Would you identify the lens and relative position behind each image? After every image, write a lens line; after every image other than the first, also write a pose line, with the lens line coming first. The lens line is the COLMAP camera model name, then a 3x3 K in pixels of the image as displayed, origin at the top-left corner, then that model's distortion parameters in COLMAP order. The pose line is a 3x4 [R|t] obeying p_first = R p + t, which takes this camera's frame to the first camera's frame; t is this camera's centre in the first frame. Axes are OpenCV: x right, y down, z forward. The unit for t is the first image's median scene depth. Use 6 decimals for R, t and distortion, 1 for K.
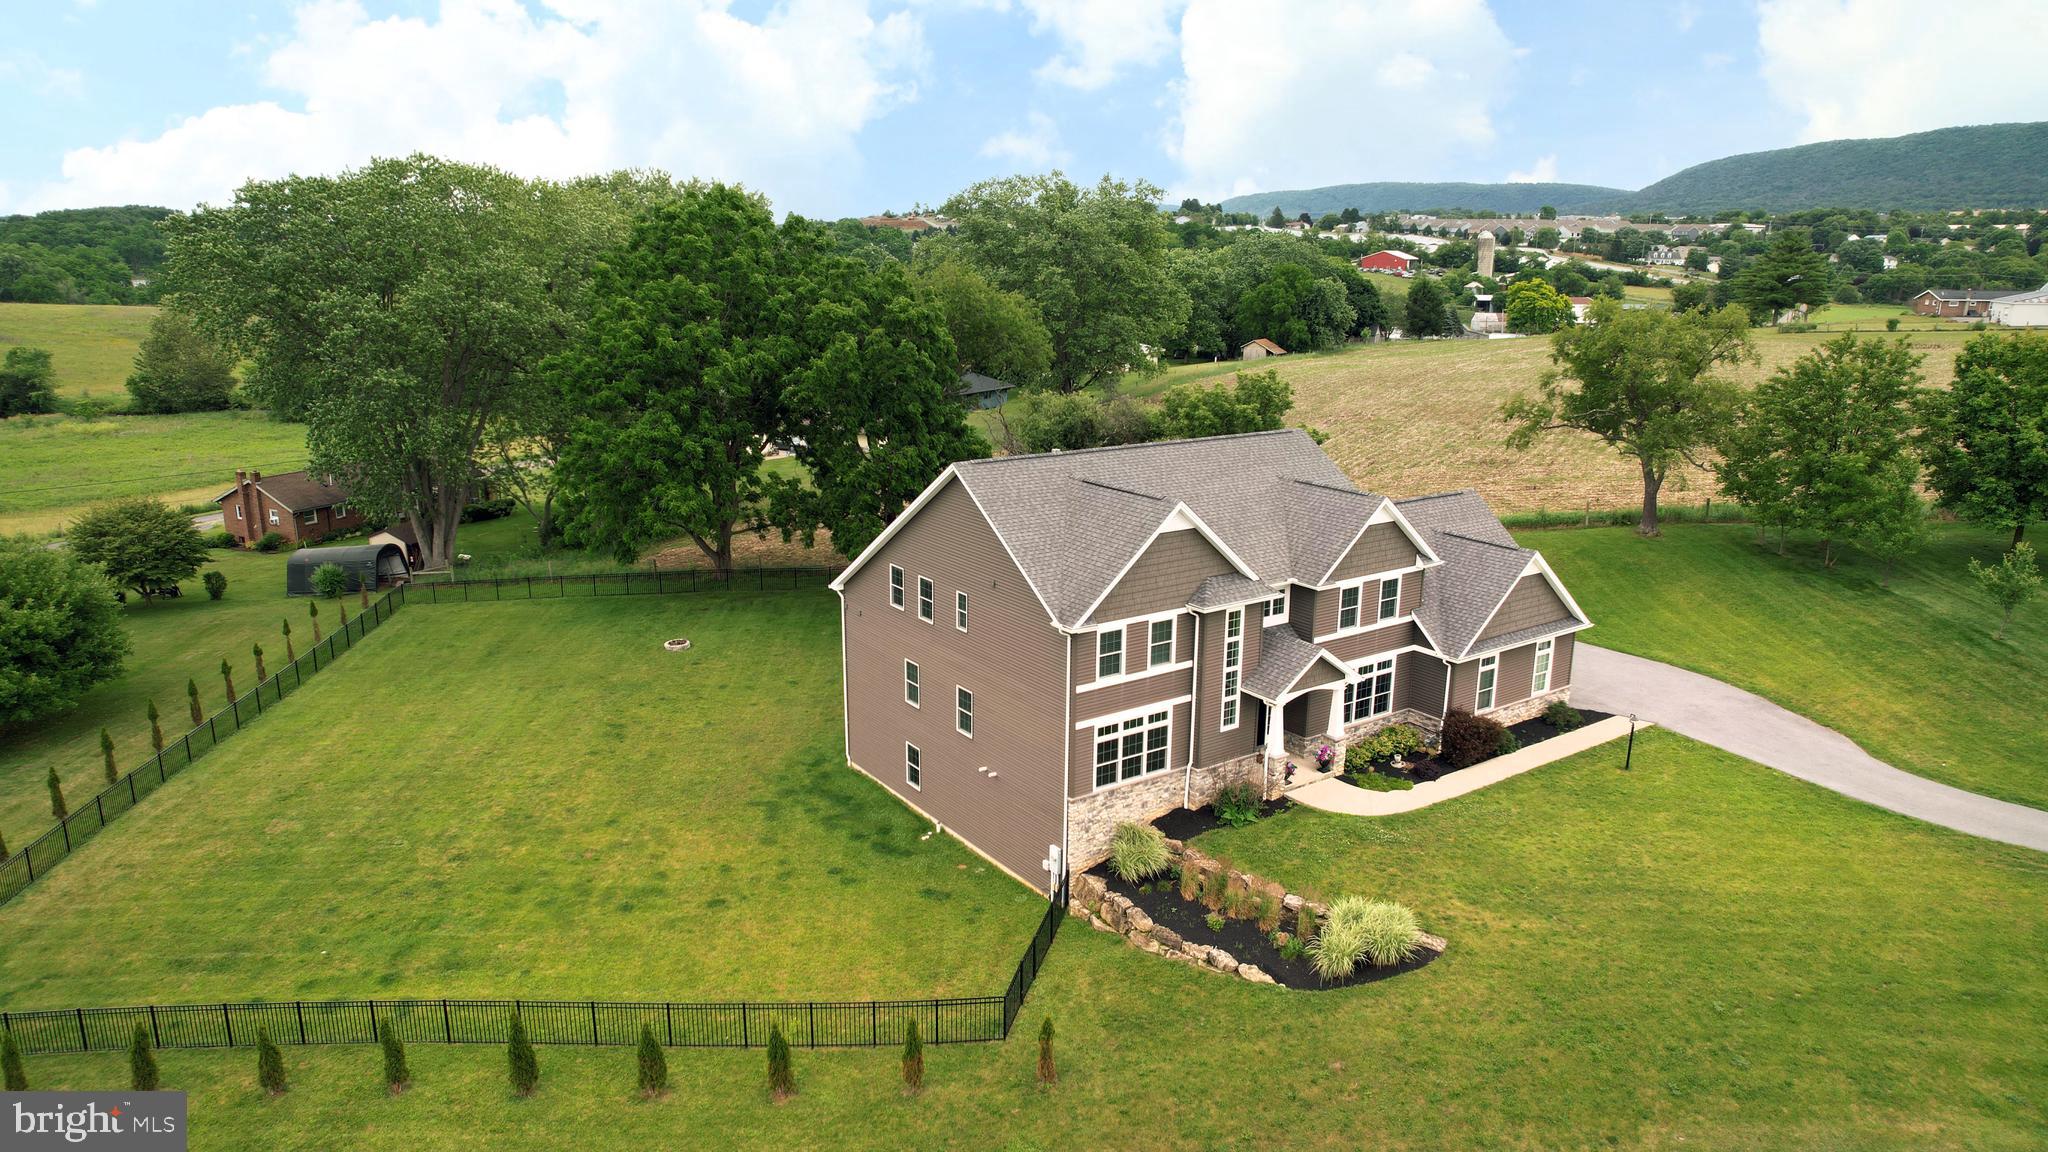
lens RADIAL K [[1384.9, 0, 1024.0], [0, 1384.9, 576.0], [0, 0, 1]] dist [-0.062743, 0.039144]
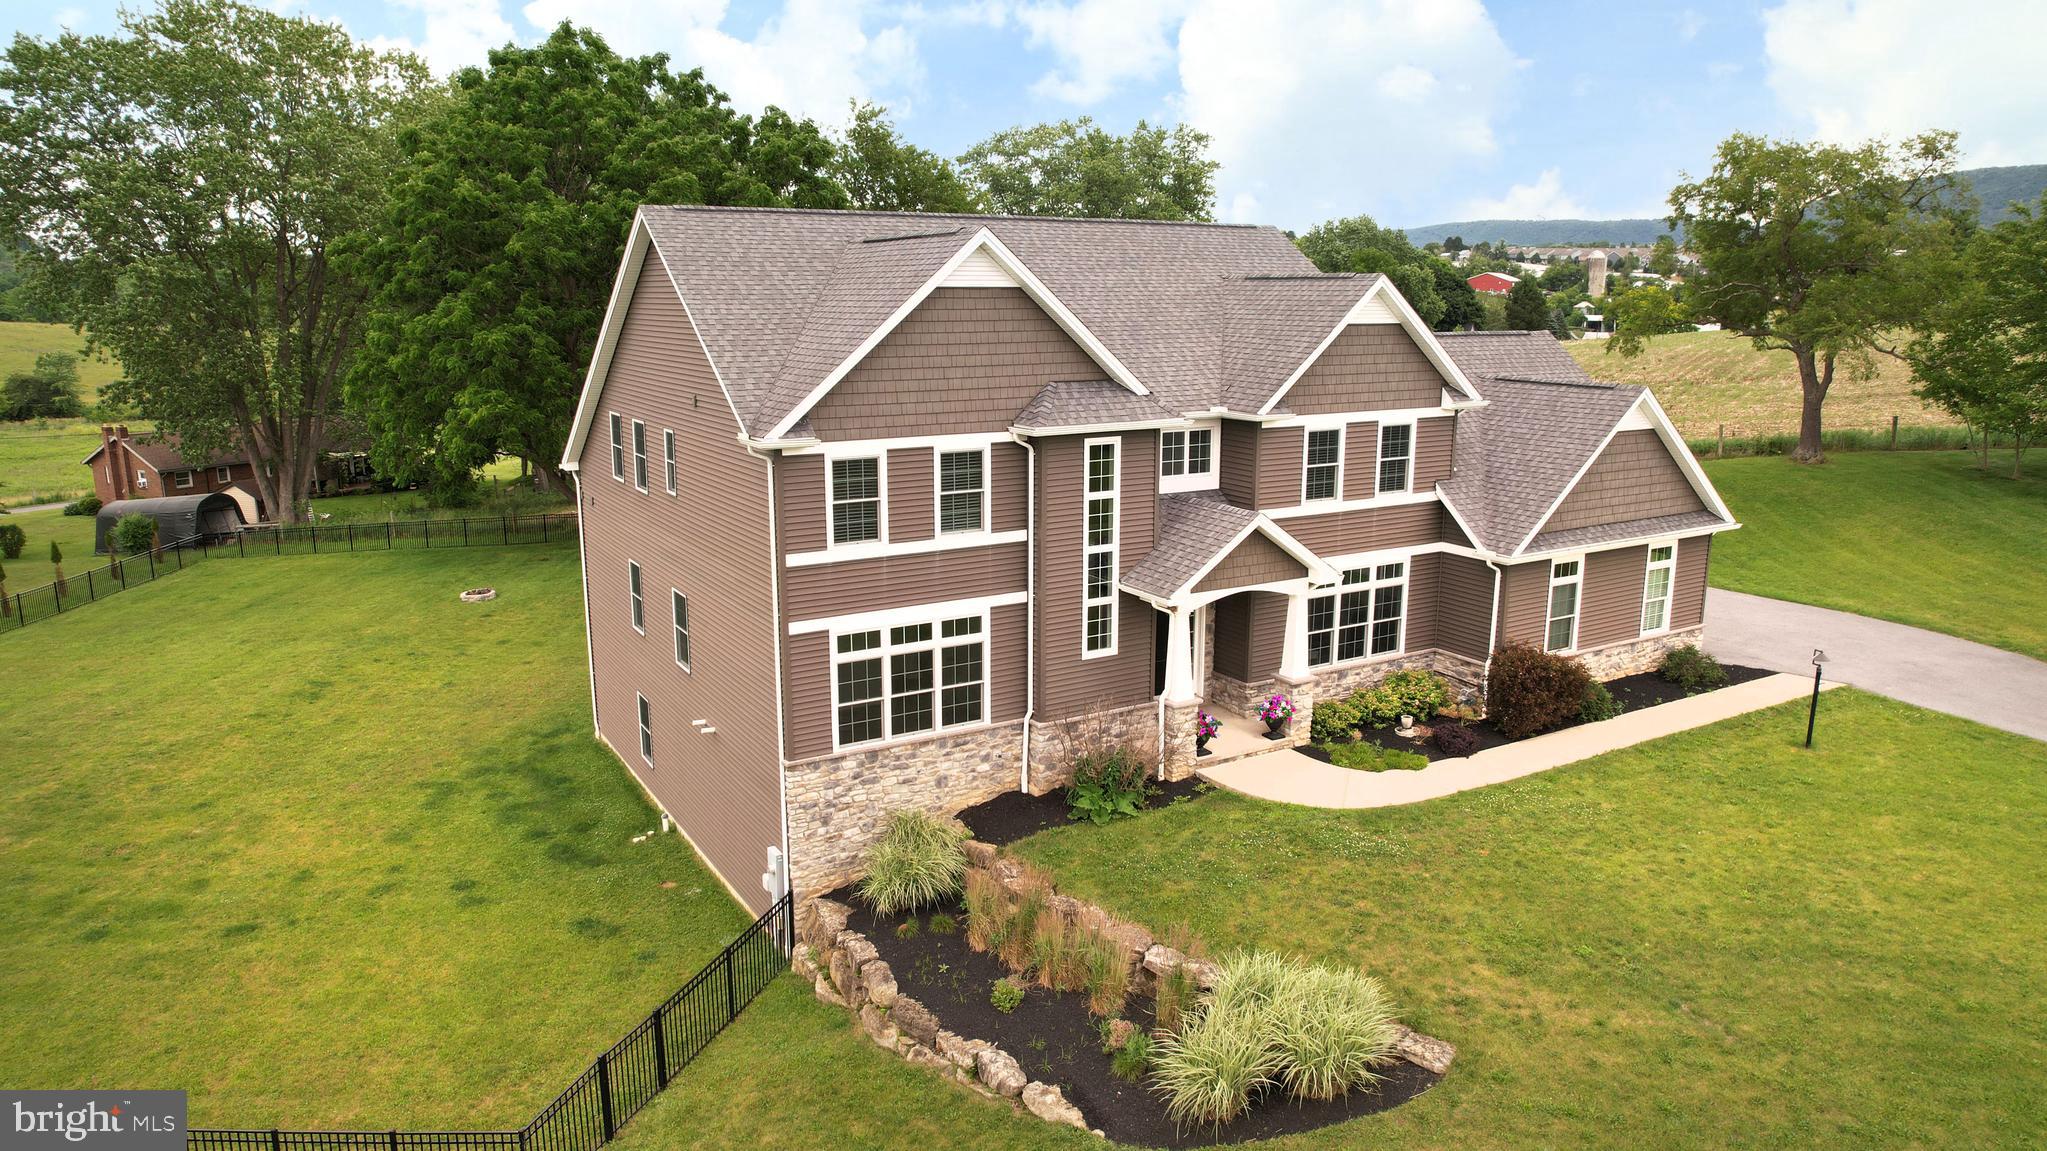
lens RADIAL K [[1407.3, 0, 1009.6], [0, 1407.3, 571.7], [0, 0, 1]] dist [-0.085456, 0.093493]
pose [[0.996916, 0.007331, -0.078129, 0.156728], [-0.010136, 0.999316, -0.035570, 0.096807], [0.077814, 0.036252, 0.996309, 0.410621]]
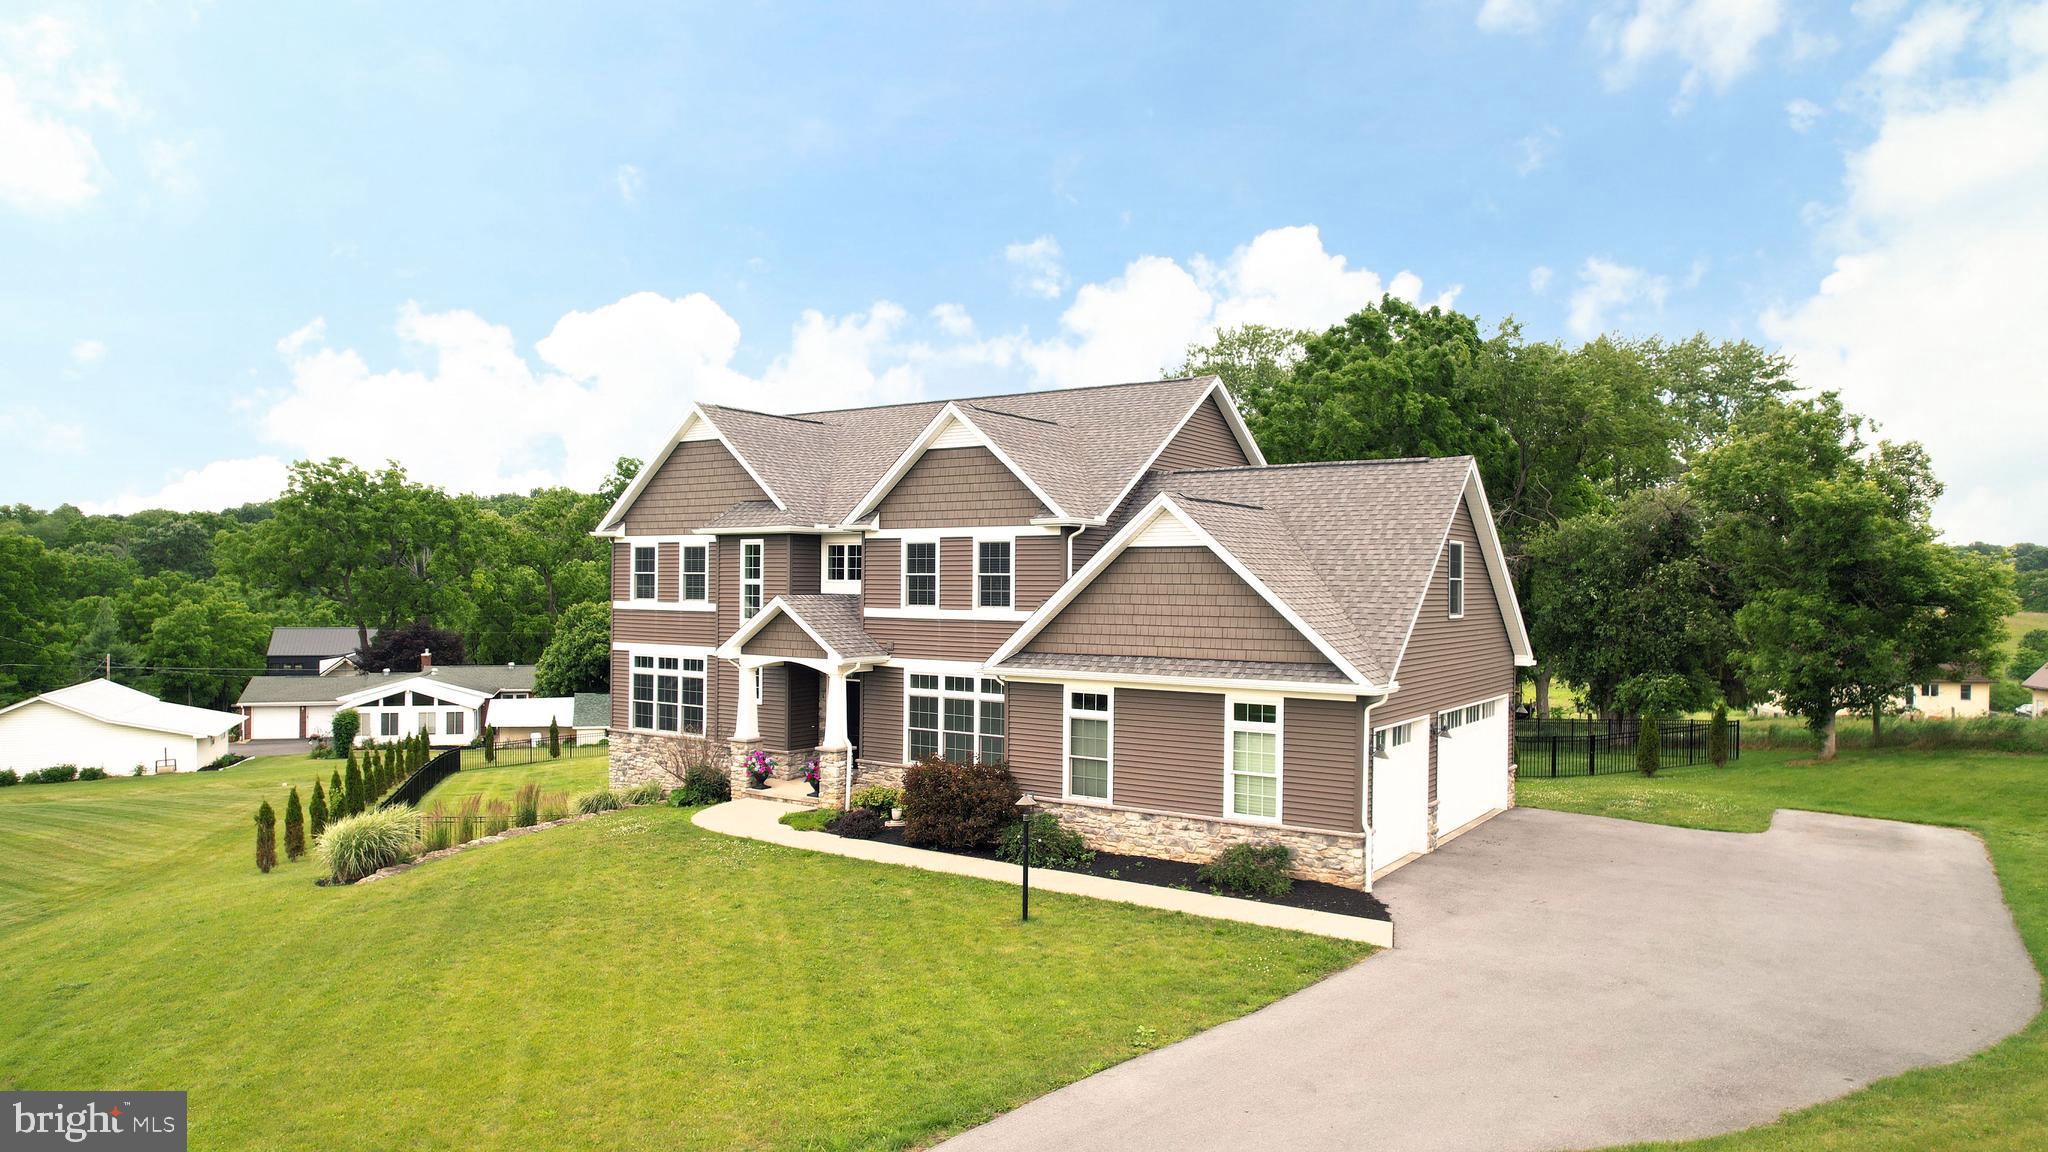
lens RADIAL K [[1384.9, 0, 1024.0], [0, 1384.9, 576.0], [0, 0, 1]] dist [-0.062743, 0.039144]
pose [[0.305077, -0.022324, -0.952066, 0.934850], [-0.239289, 0.965855, -0.099324, 0.082326], [0.921775, 0.258121, 0.289318, 0.900262]]
